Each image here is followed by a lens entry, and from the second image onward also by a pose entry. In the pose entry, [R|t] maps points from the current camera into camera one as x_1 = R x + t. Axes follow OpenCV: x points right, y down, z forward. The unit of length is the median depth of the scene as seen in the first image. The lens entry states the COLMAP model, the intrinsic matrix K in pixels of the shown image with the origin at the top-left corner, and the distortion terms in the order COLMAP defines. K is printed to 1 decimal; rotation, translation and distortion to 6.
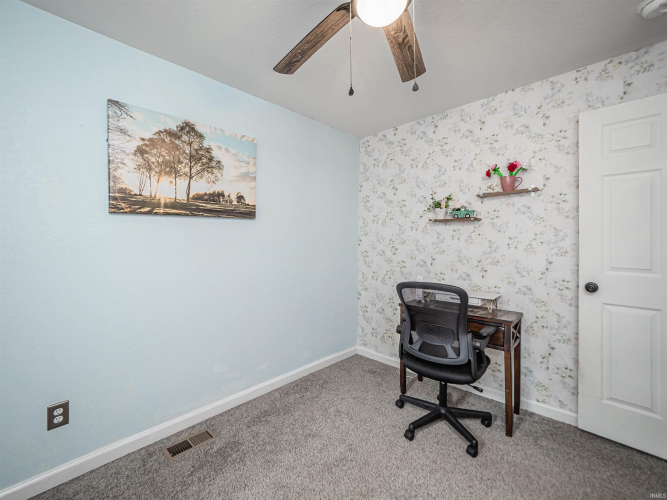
lens RADIAL K [[282.1, 0, 332.0], [0, 282.1, 254.2], [0, 0, 1]] dist [-0.001673, -0.000195]
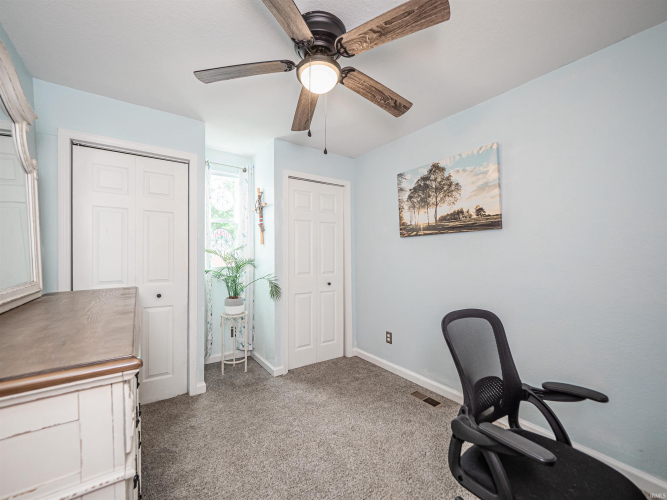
lens RADIAL K [[282.1, 0, 332.0], [0, 282.1, 254.2], [0, 0, 1]] dist [-0.001673, -0.000195]
pose [[-0.181203, 0.037731, -0.982722, 0.893000], [-0.002354, 0.999244, 0.038800, -0.094258], [0.983443, 0.009344, -0.180977, 0.770158]]
